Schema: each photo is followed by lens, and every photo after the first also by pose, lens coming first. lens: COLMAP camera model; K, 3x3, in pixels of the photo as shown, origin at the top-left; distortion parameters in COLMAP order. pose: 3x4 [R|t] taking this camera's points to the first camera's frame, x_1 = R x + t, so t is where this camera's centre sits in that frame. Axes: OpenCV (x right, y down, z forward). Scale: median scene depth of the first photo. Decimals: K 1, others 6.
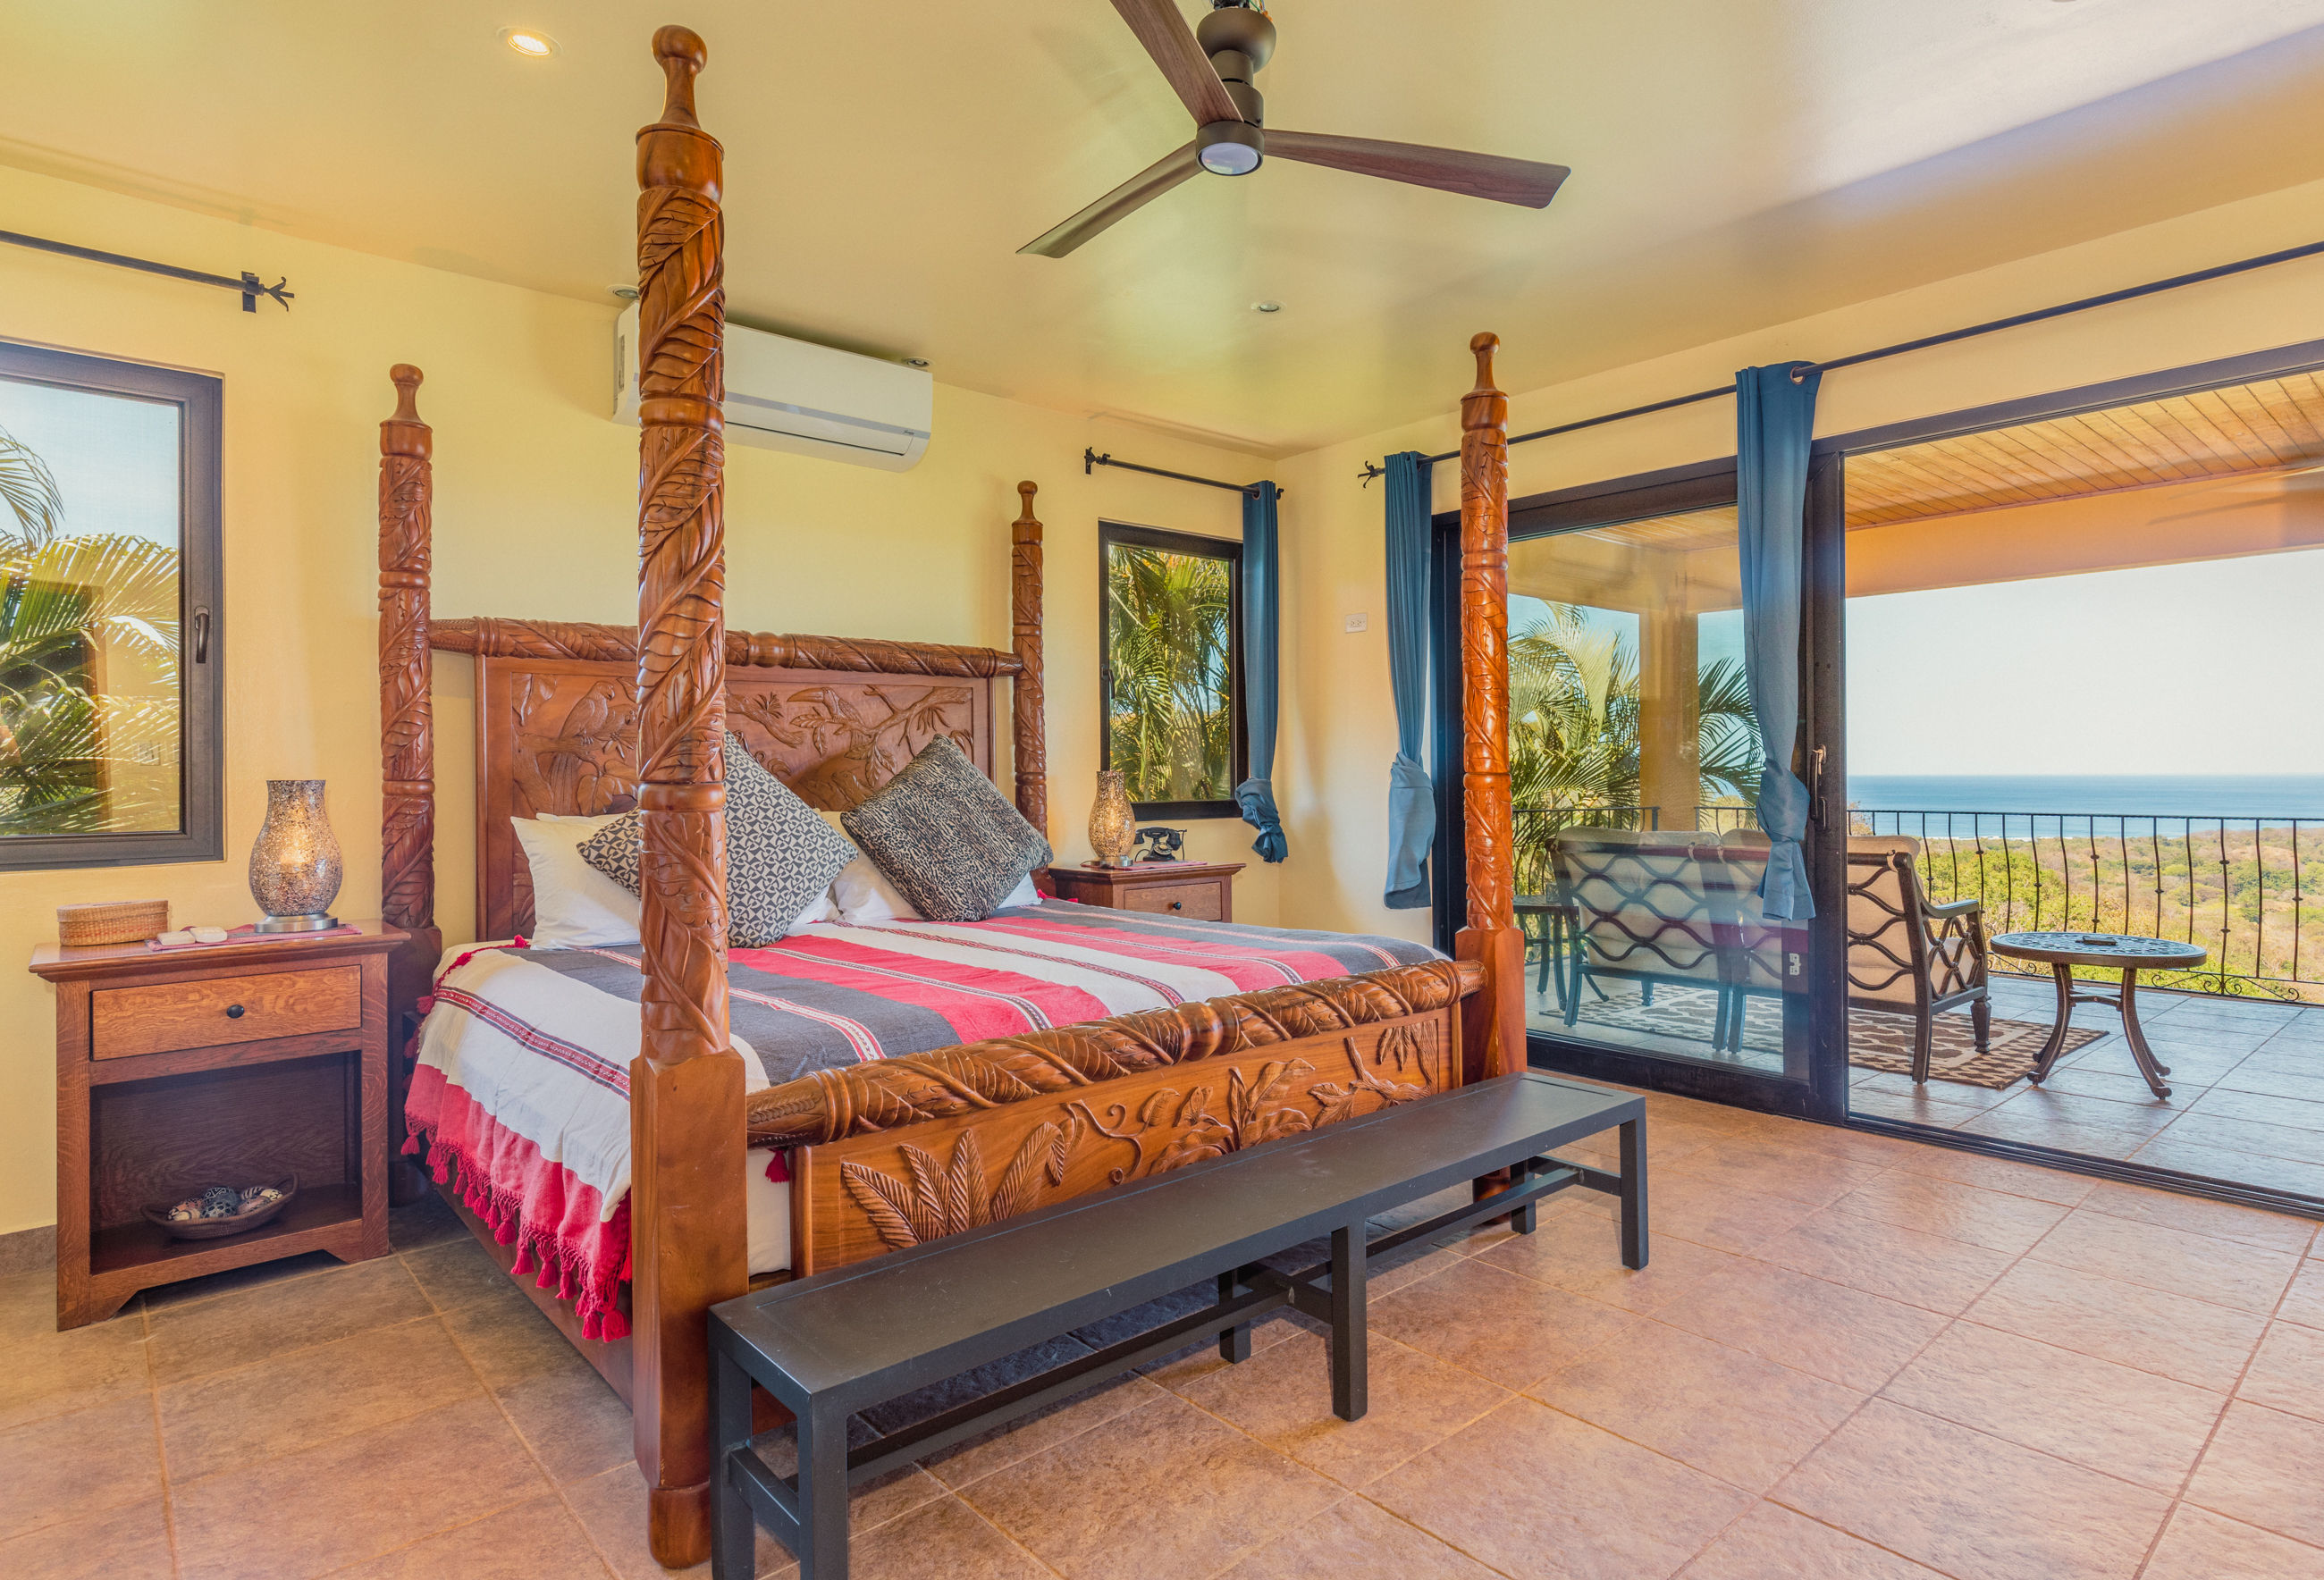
lens RADIAL K [[1125.8, 0, 1148.0], [0, 1125.8, 749.6], [0, 0, 1]] dist [0.007819, 0.000482]
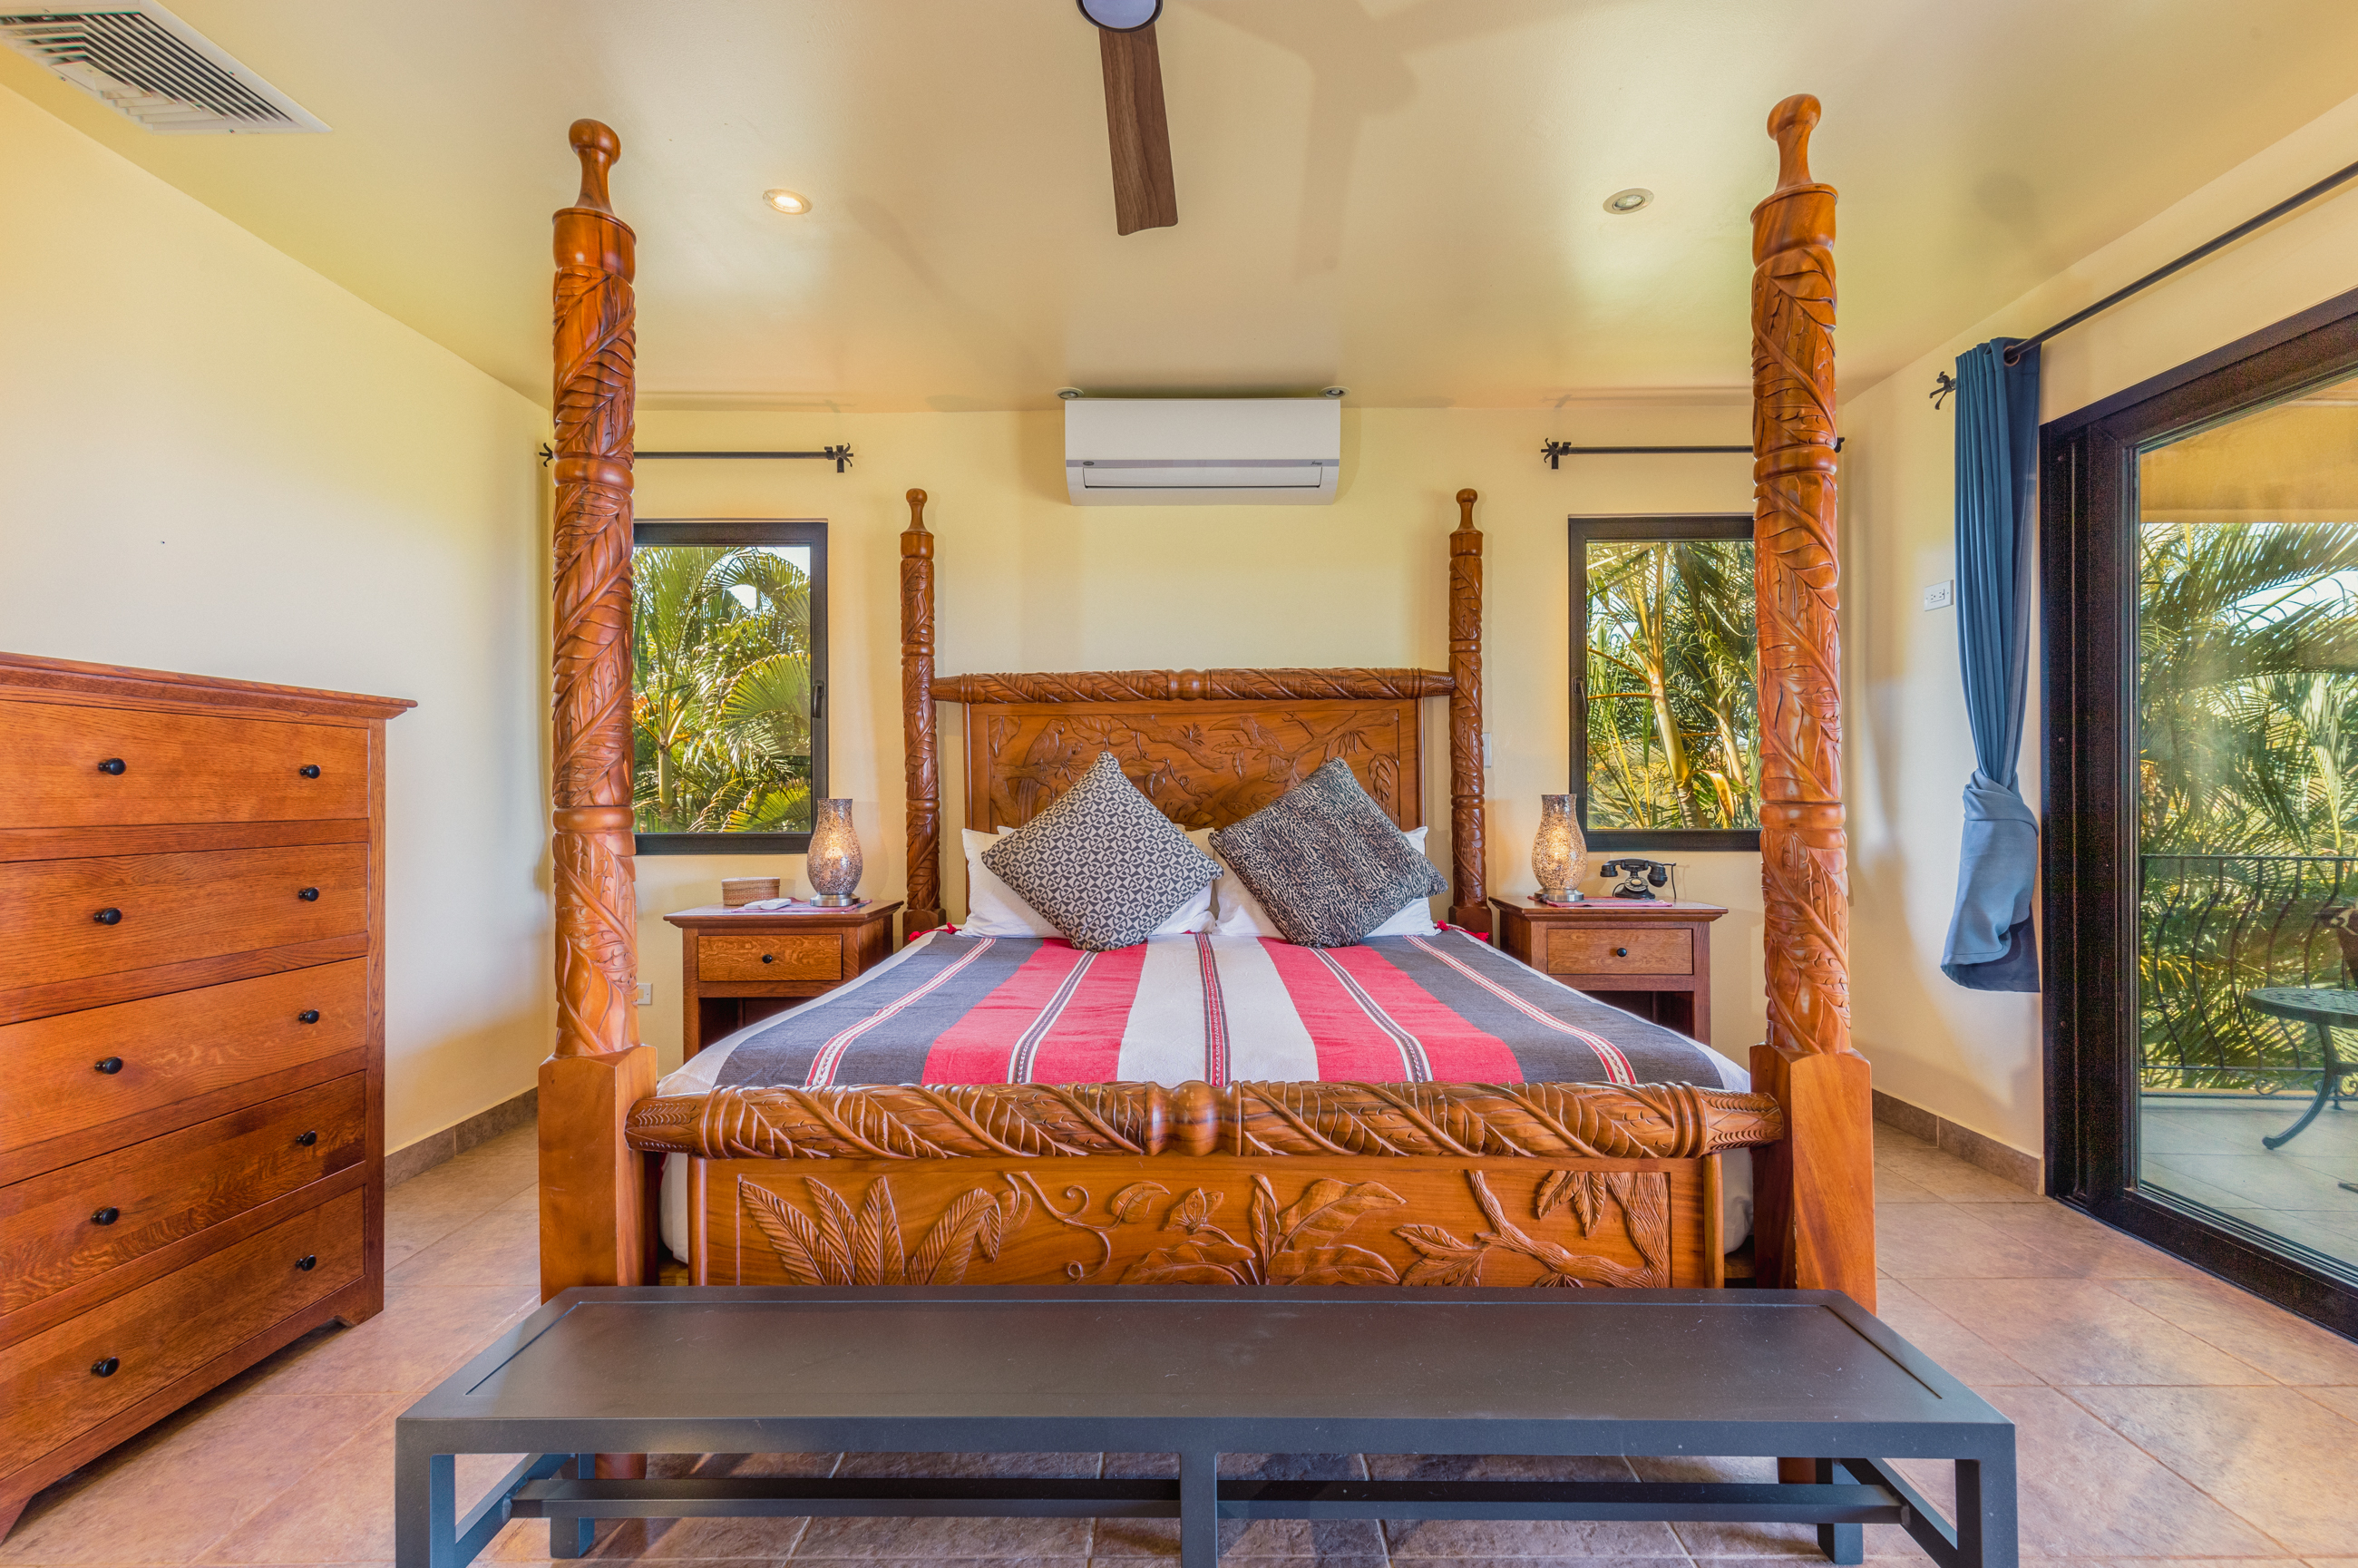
lens RADIAL K [[965.8, 0, 1179.0], [0, 965.8, 784.0], [0, 0, 1]] dist [0.010411, -0.000495]
pose [[0.783272, -0.002323, -0.621675, 0.310377], [0.008586, 0.999938, 0.007081, 0.003674], [0.621620, -0.010884, 0.783243, 0.303753]]
